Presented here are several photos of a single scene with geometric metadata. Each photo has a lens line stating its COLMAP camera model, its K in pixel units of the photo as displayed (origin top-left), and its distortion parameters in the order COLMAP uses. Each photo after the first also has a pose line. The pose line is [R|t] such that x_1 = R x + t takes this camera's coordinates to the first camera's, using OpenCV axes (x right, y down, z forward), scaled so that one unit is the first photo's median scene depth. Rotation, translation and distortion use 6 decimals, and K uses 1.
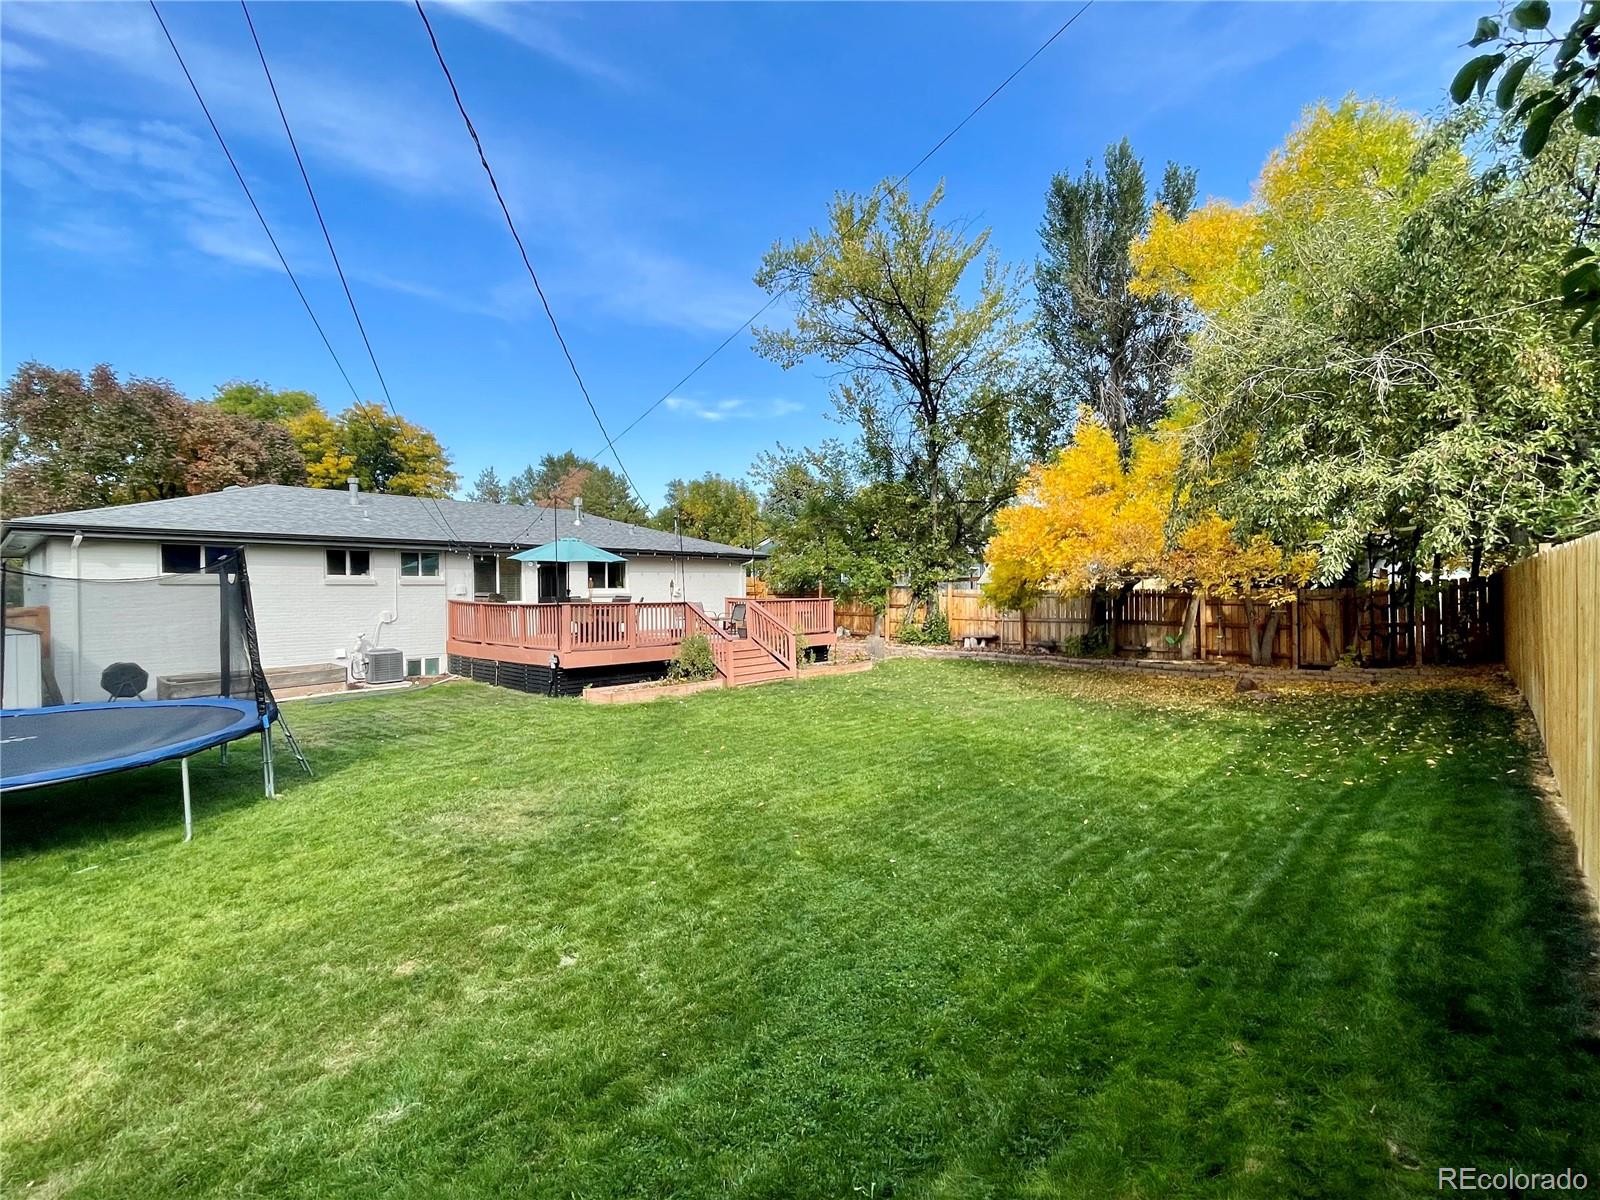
lens RADIAL K [[751.6, 0, 798.1], [0, 751.6, 604.3], [0, 0, 1]] dist [-0.002966, -0.000427]
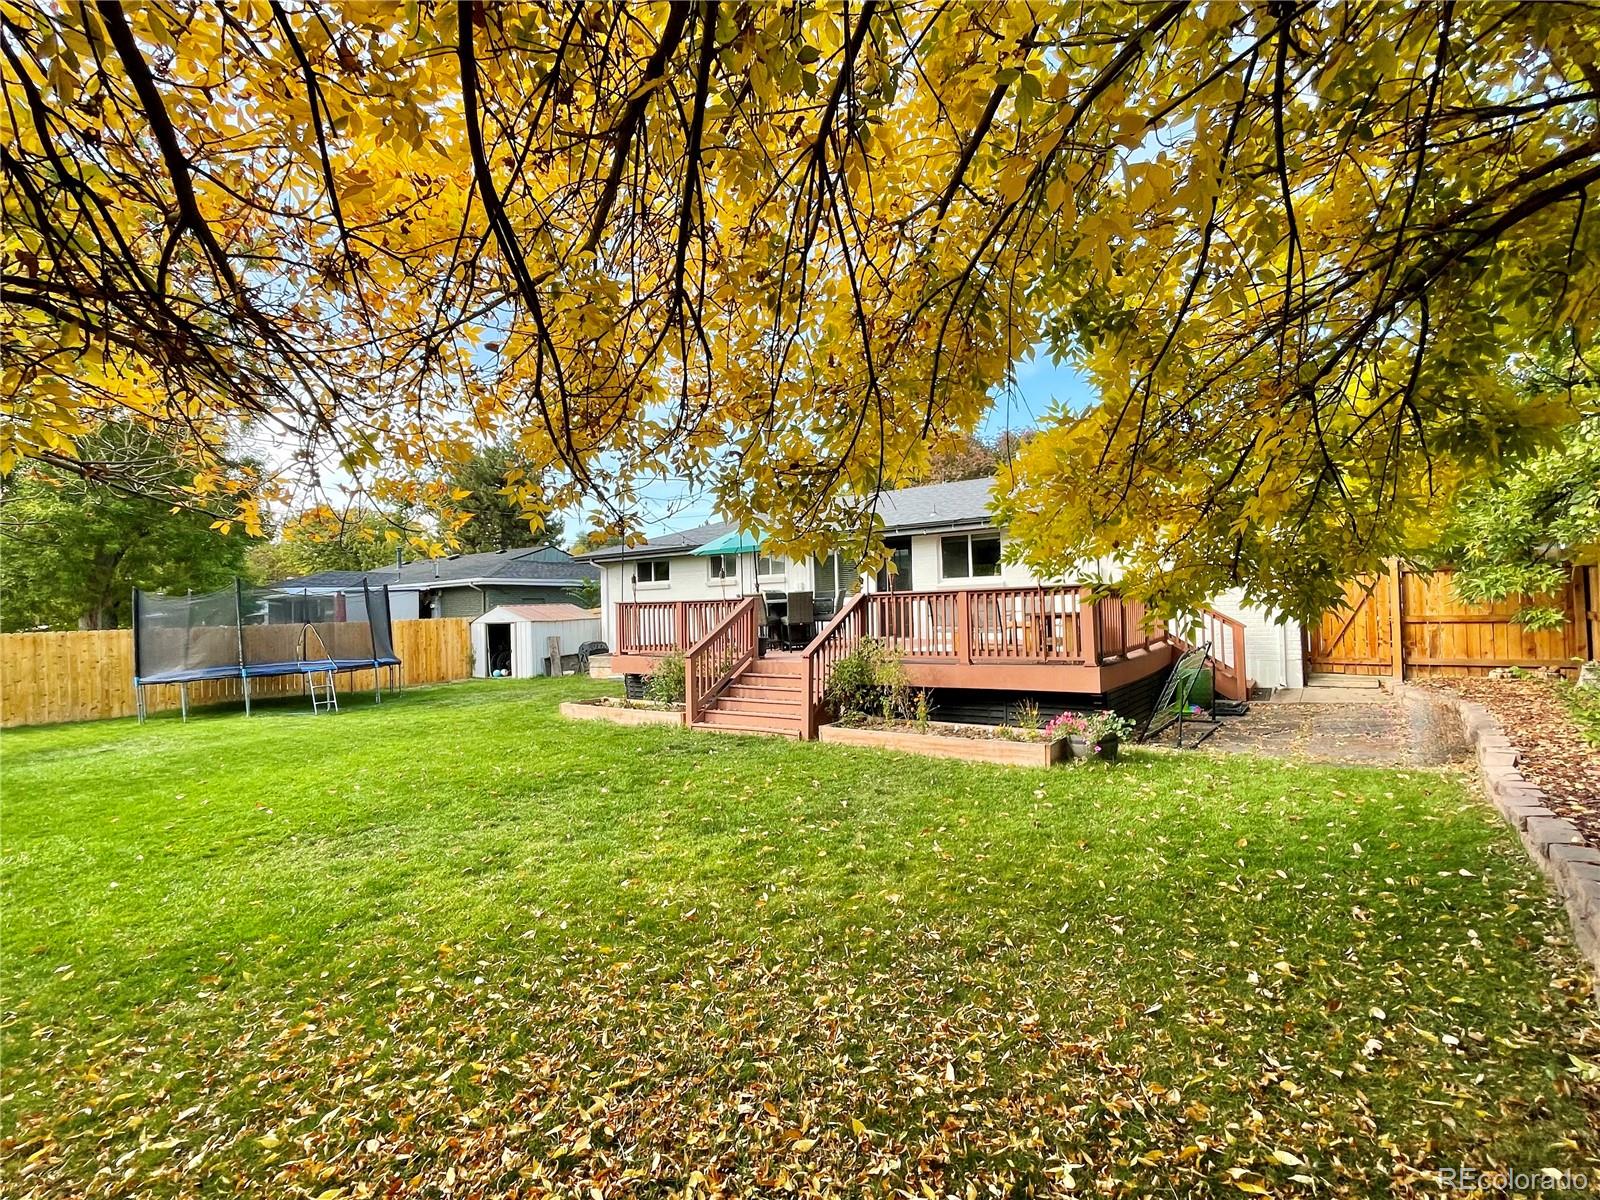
lens RADIAL K [[751.6, 0, 798.1], [0, 751.6, 604.3], [0, 0, 1]] dist [-0.002966, -0.000427]
pose [[0.093401, 0.000437, -0.995628, 0.406987], [0.011316, 0.999935, 0.001501, 0.001538], [0.995564, -0.011406, 0.093390, 0.731449]]
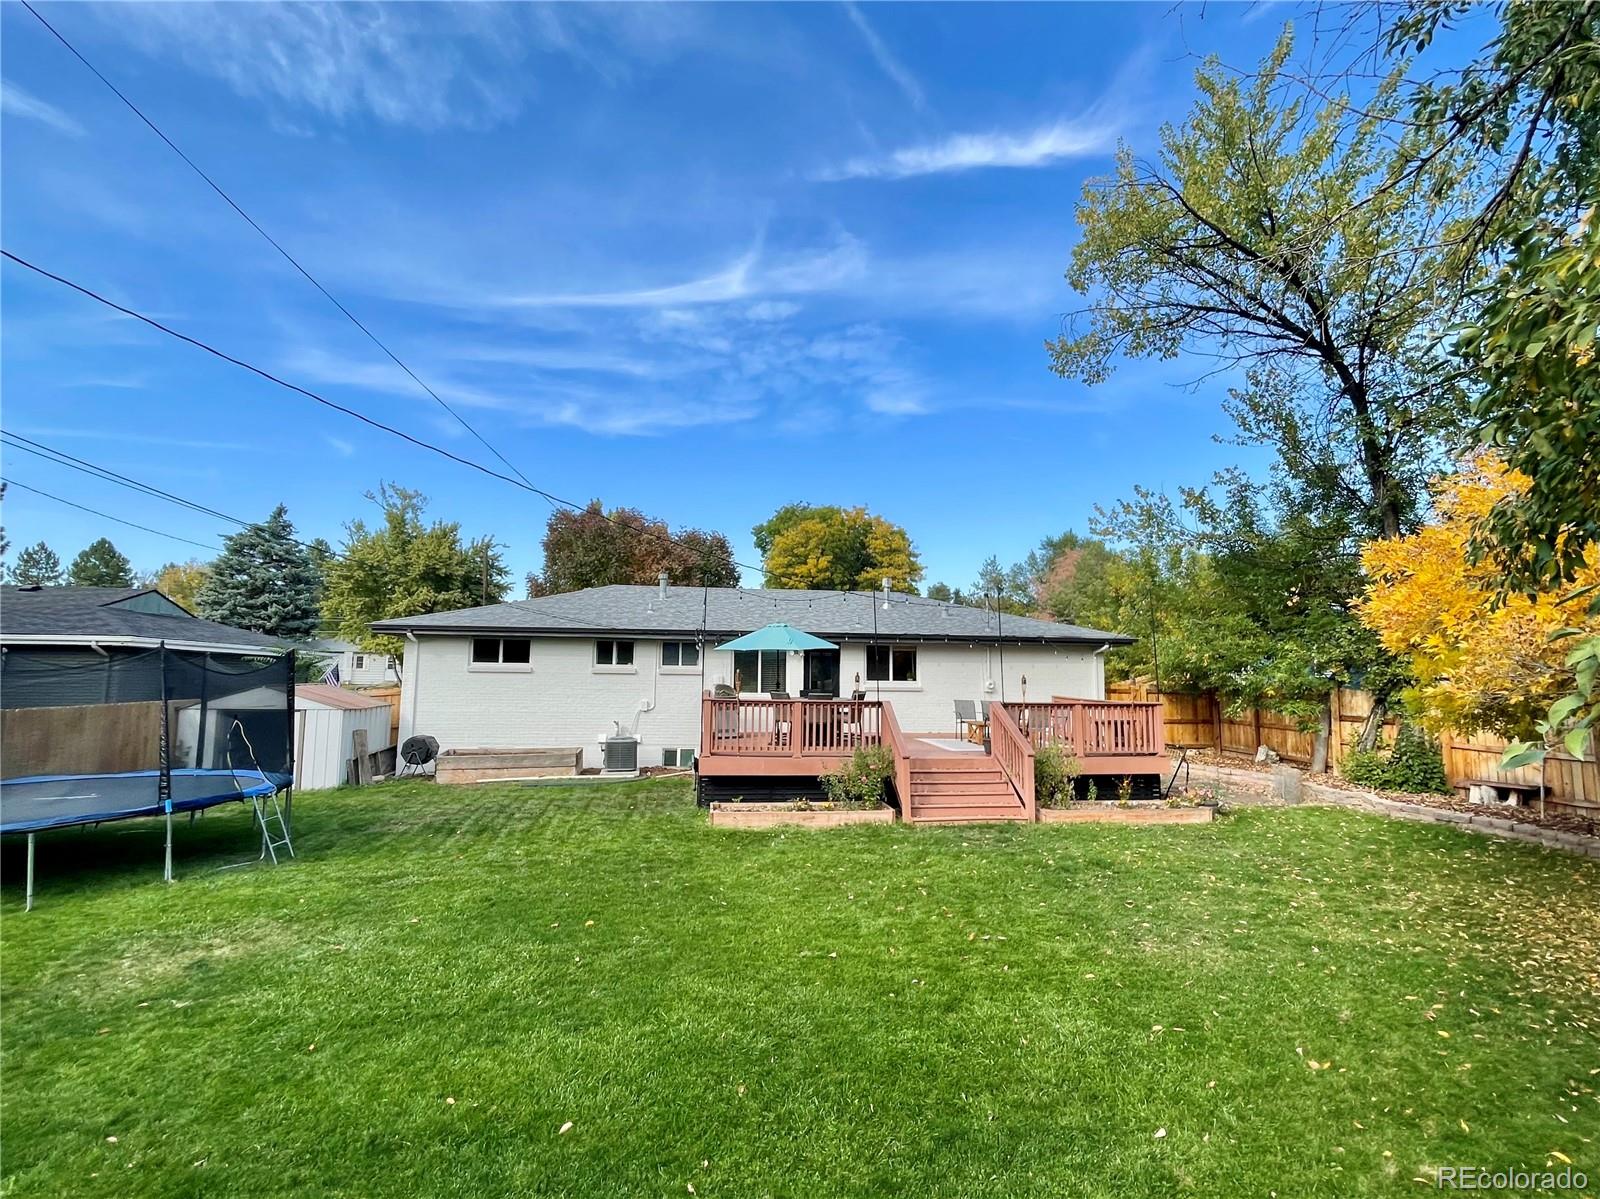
lens RADIAL K [[767.2, 0, 800.0], [0, 767.2, 599.5], [0, 0, 1]] dist [-0.000070, 0.000053]
pose [[0.751317, -0.051357, -0.657940, 0.232453], [-0.029110, 0.993418, -0.110785, -0.012966], [0.659299, 0.102387, 0.744877, 0.256475]]
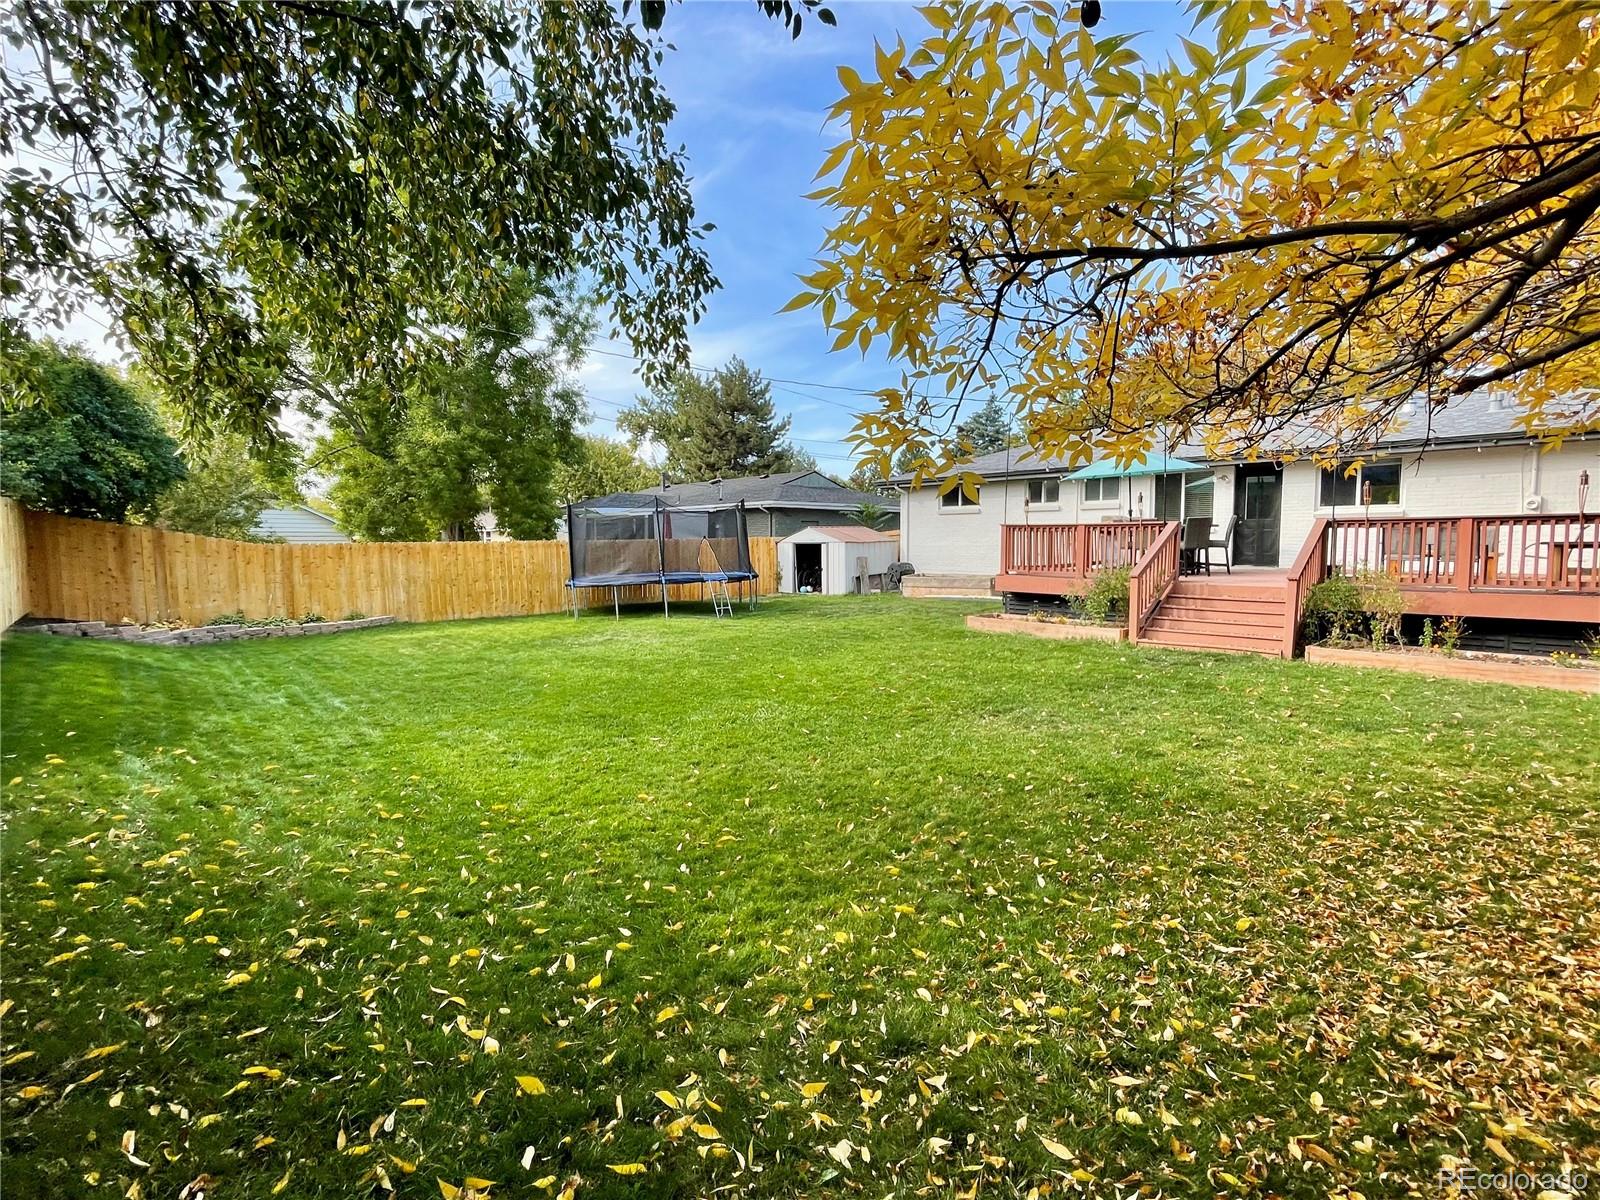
lens RADIAL K [[751.6, 0, 798.1], [0, 751.6, 604.3], [0, 0, 1]] dist [-0.002966, -0.000427]
pose [[-0.100144, 0.095121, -0.990416, 0.446924], [-0.008981, 0.995293, 0.096498, 0.006629], [0.994932, 0.018558, -0.098818, 0.535792]]
